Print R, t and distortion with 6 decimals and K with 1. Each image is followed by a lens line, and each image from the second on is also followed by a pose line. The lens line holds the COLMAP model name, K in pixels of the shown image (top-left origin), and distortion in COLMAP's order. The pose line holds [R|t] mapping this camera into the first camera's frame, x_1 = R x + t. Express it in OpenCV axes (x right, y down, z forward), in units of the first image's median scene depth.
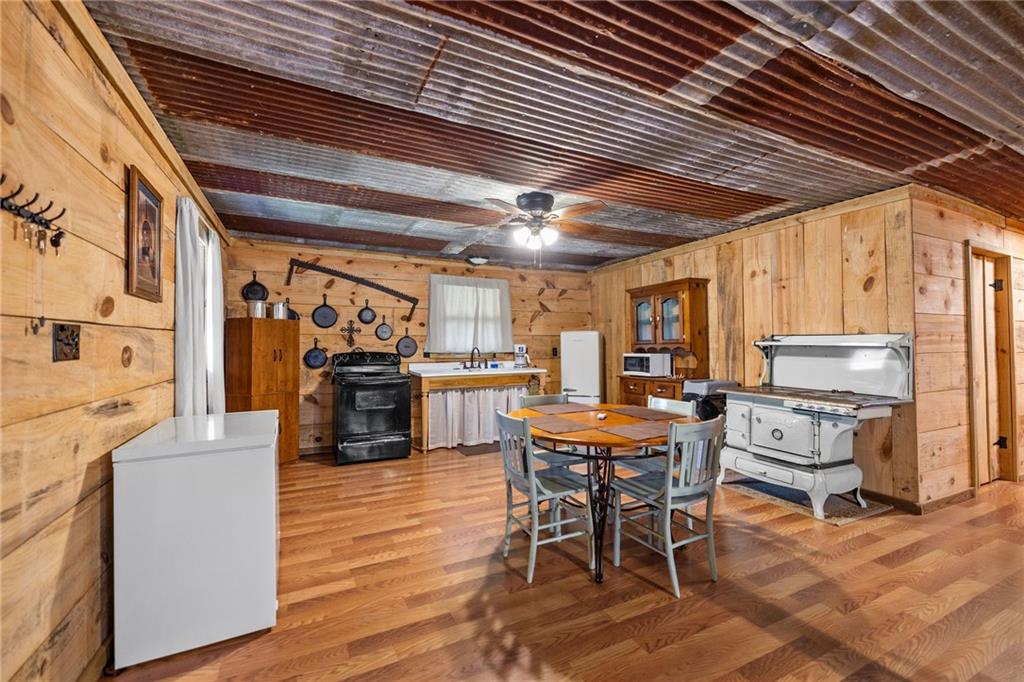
lens RADIAL K [[431.2, 0, 512.3], [0, 431.2, 340.5], [0, 0, 1]] dist [-0.002714, -0.000231]
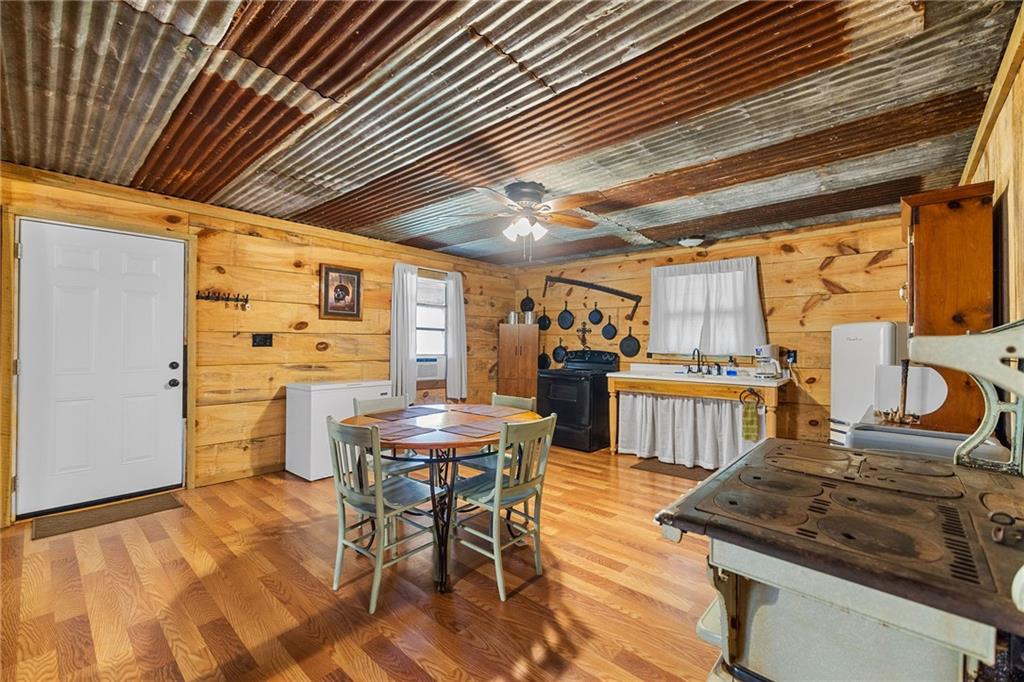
lens RADIAL K [[431.2, 0, 511.8], [0, 431.2, 340.8], [0, 0, 1]] dist [-0.002714, -0.000231]
pose [[0.364841, -0.000415, -0.931070, 0.588114], [0.000125, 1.000000, -0.000397, 0.002459], [0.931070, 0.000029, 0.364841, 0.401262]]
